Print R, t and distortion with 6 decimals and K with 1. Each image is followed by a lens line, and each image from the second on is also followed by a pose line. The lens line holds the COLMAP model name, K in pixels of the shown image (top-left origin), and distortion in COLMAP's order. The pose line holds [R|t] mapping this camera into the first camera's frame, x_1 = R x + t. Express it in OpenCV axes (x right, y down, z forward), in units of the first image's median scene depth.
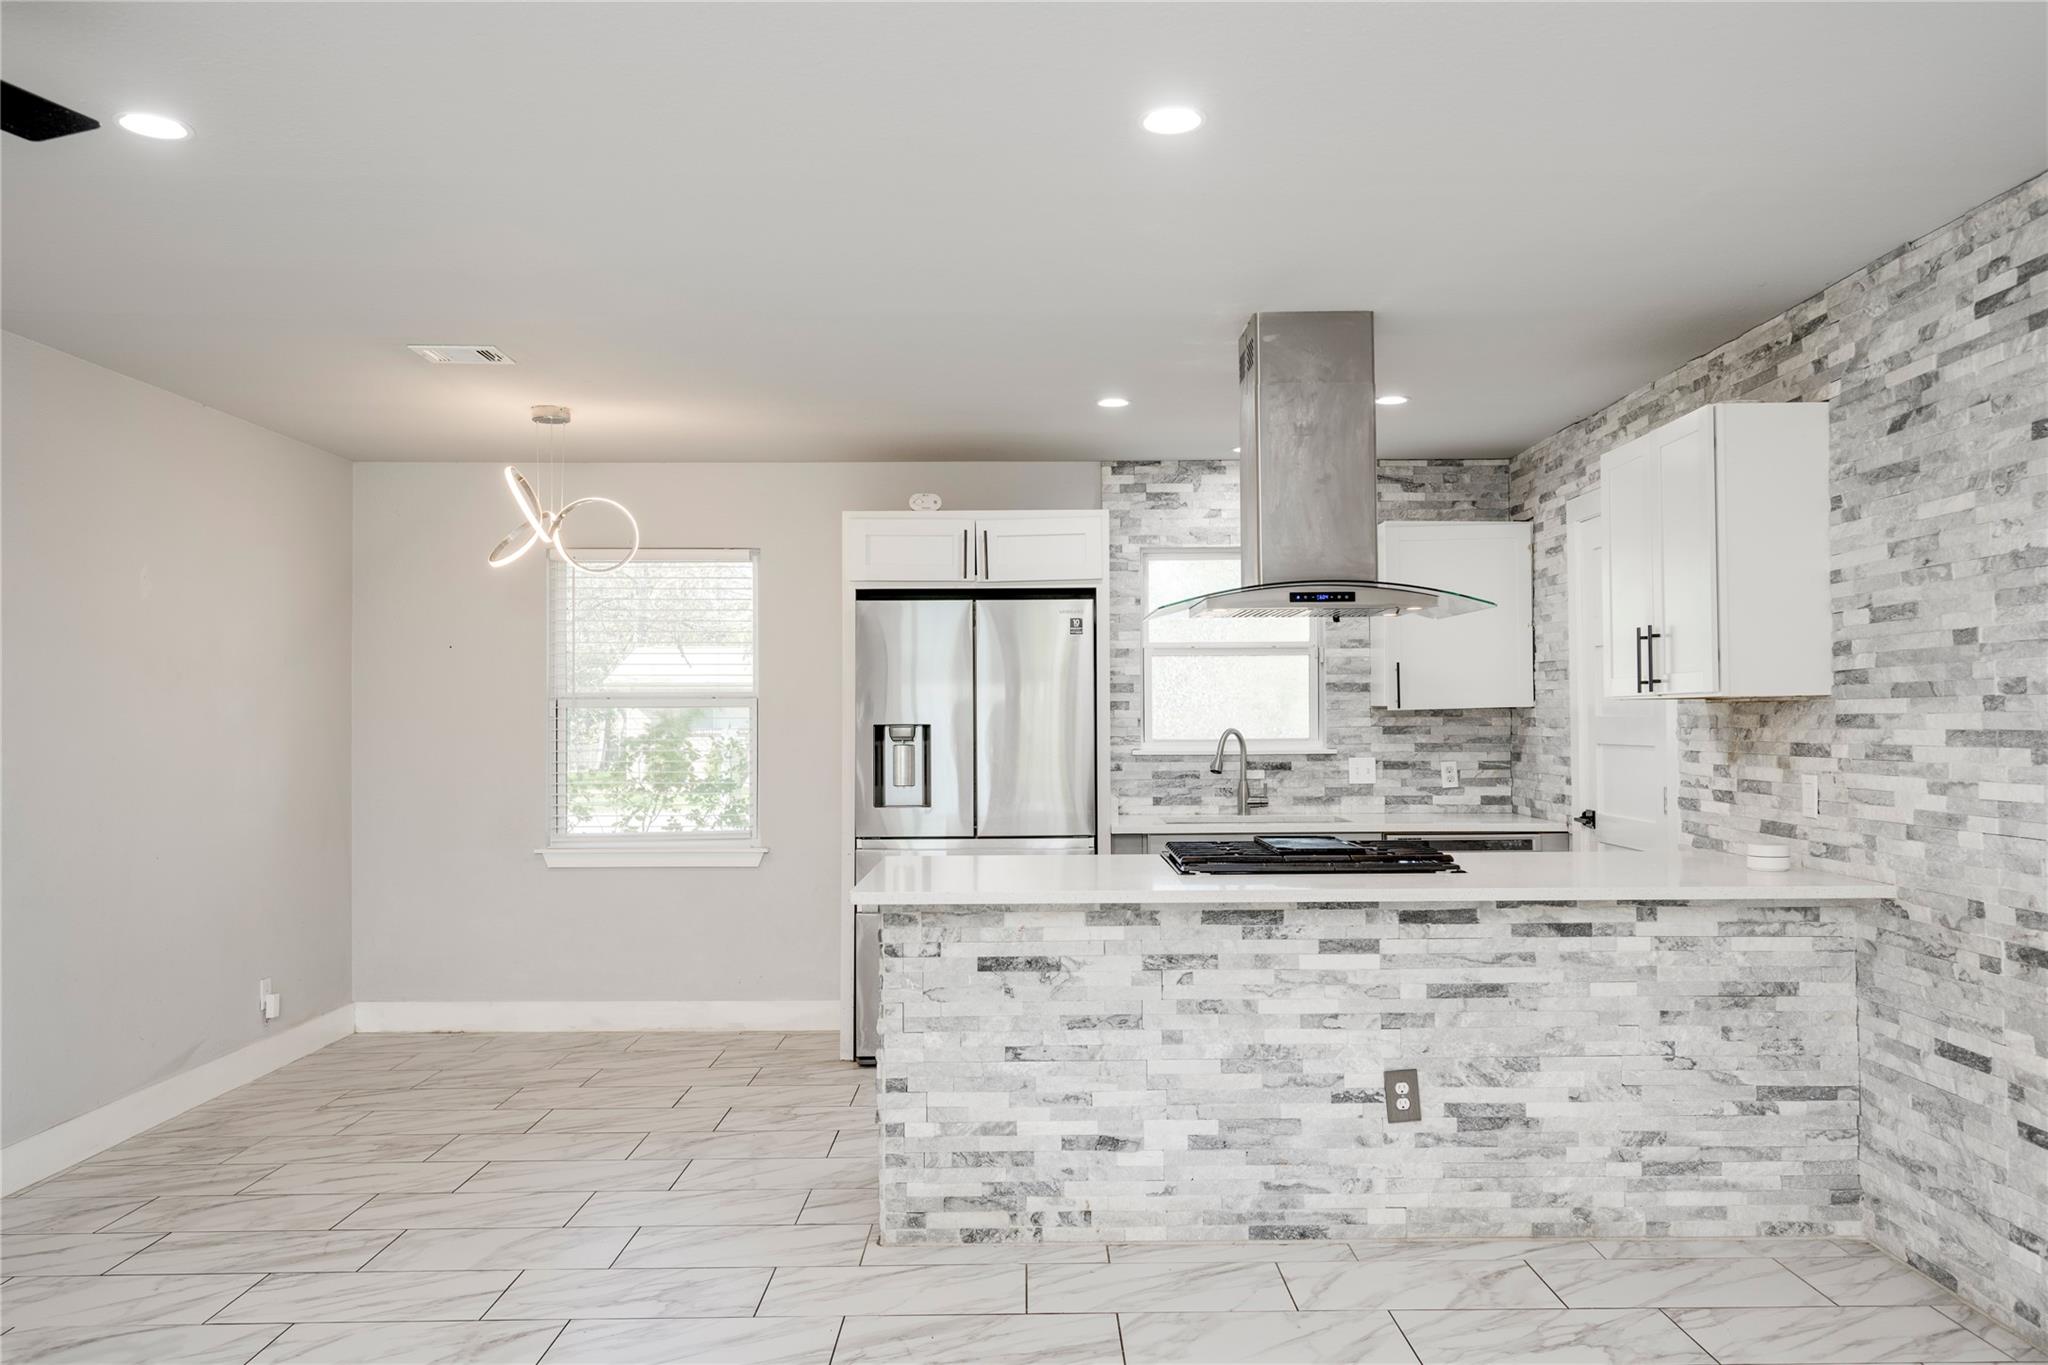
lens RADIAL K [[1526.7, 0, 1024.0], [0, 1526.7, 682.5], [0, 0, 1]] dist [0.004980, 0.006521]
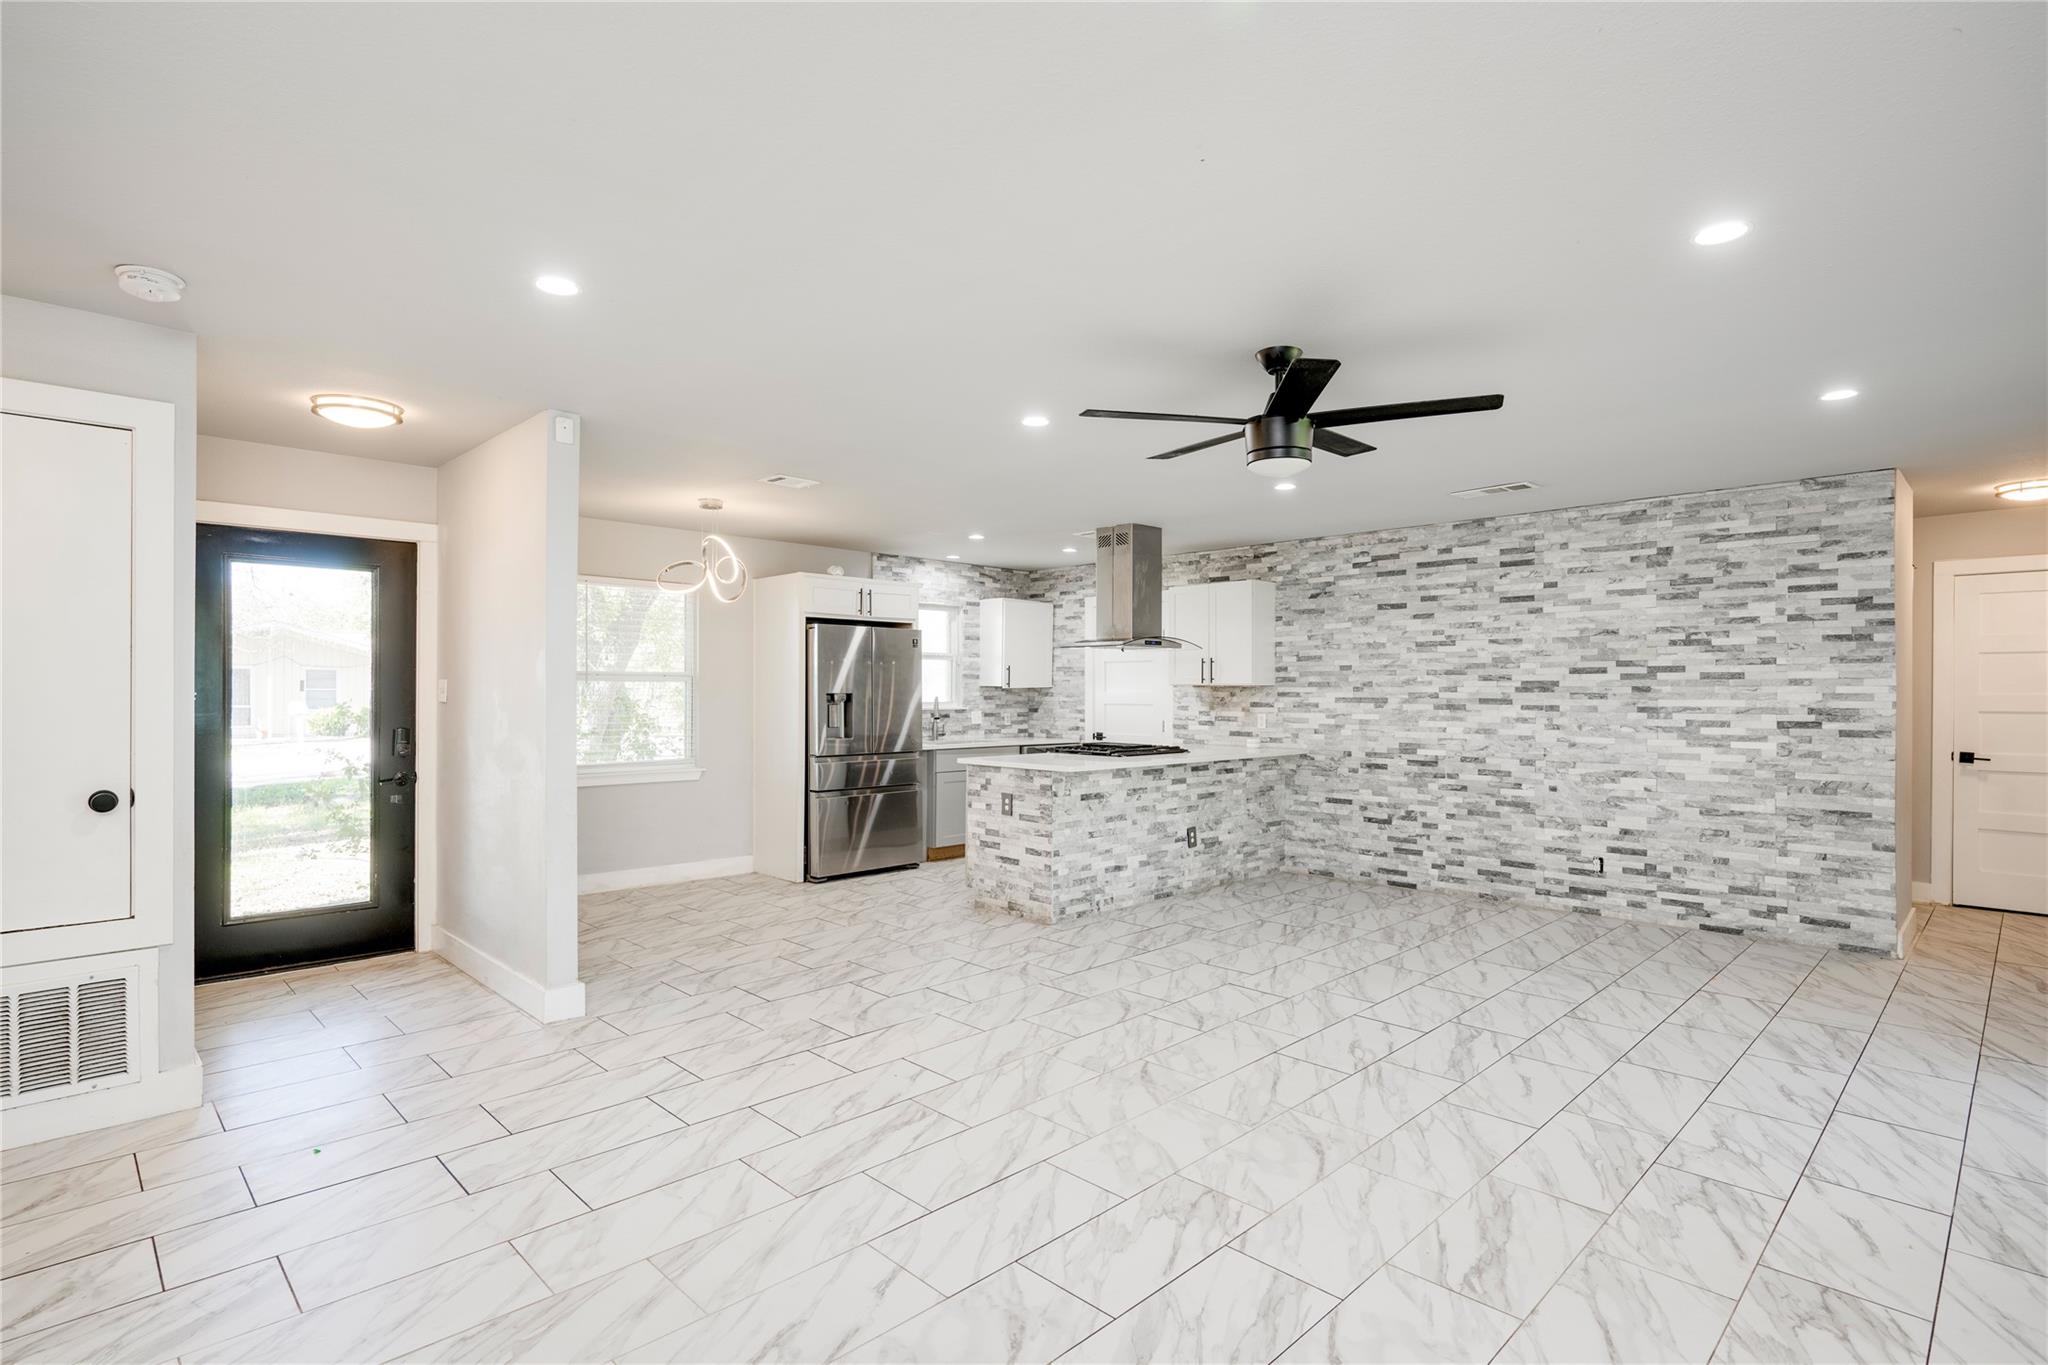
lens RADIAL K [[1023.5, 0, 1021.5], [0, 1023.5, 689.4], [0, 0, 1]] dist [0.002709, 0.000212]
pose [[0.713223, 0.010410, 0.700860, -1.179274], [-0.024555, 0.999647, 0.010140, 0.007843], [-0.700507, -0.024442, 0.713227, -0.034479]]
